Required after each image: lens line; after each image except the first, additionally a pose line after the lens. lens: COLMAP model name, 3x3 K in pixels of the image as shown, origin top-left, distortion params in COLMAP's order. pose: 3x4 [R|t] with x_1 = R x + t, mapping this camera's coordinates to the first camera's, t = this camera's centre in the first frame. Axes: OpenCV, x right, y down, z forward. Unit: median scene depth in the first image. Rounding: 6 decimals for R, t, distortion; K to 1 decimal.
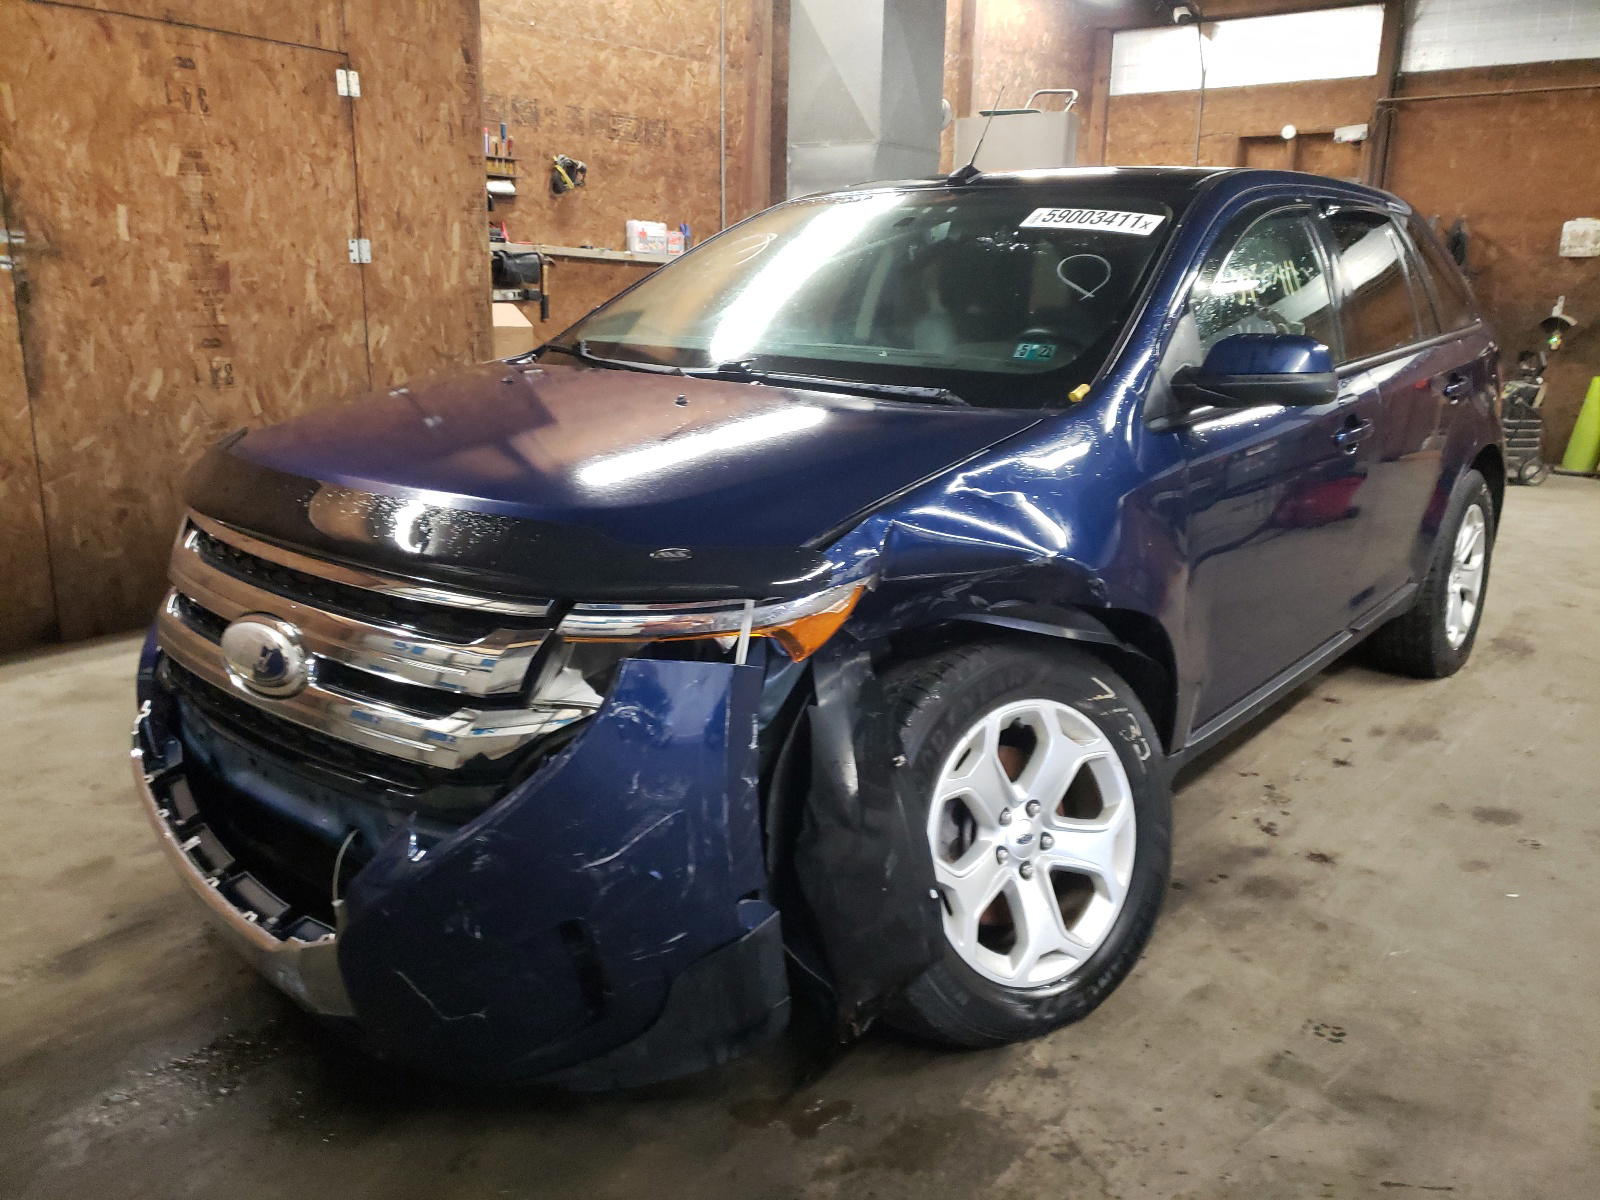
lens RADIAL K [[1293.8, 0, 800.0], [0, 1293.8, 600.0], [0, 0, 1]] dist [-0.003417, 0.063303]
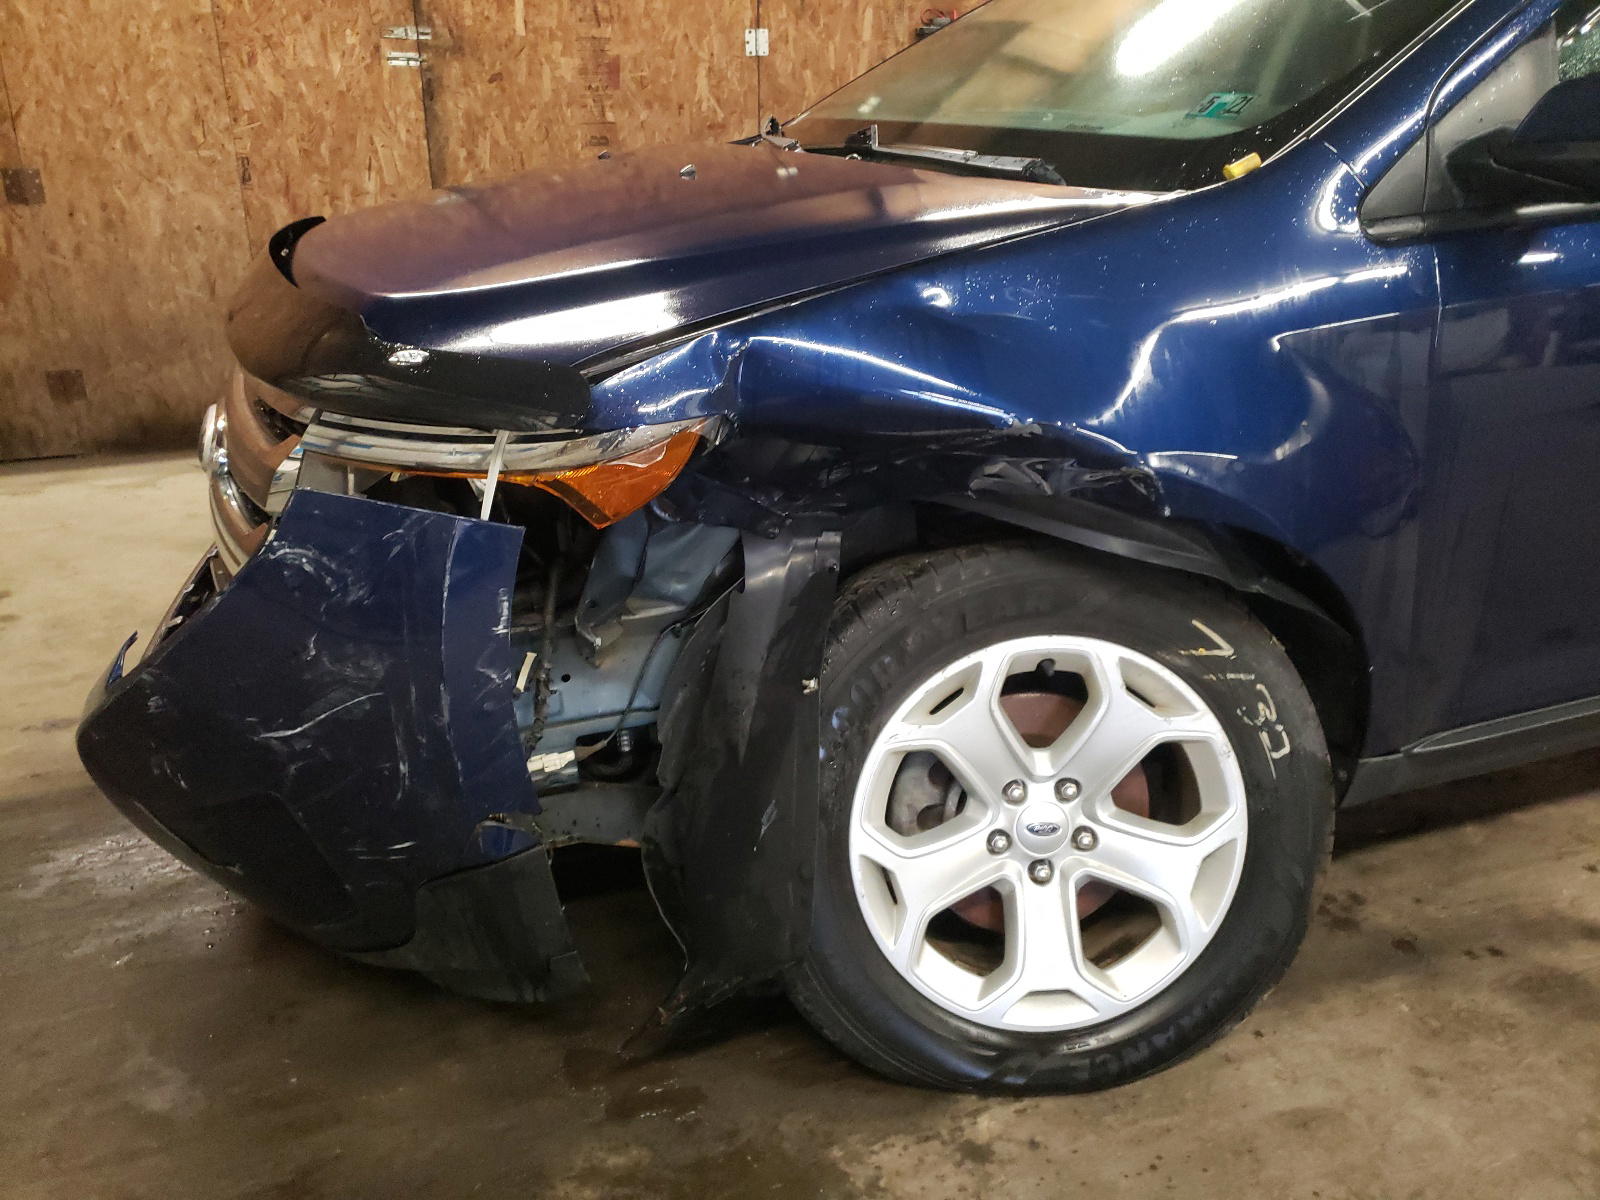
lens RADIAL K [[1246.9, 0, 800.0], [0, 1246.9, 600.0], [0, 0, 1]] dist [-0.003203, 0.043257]
pose [[0.868398, 0.170743, -0.465544, 0.211253], [-0.109755, 0.981746, 0.155334, -0.016419], [0.483568, -0.083796, 0.871287, 0.214889]]
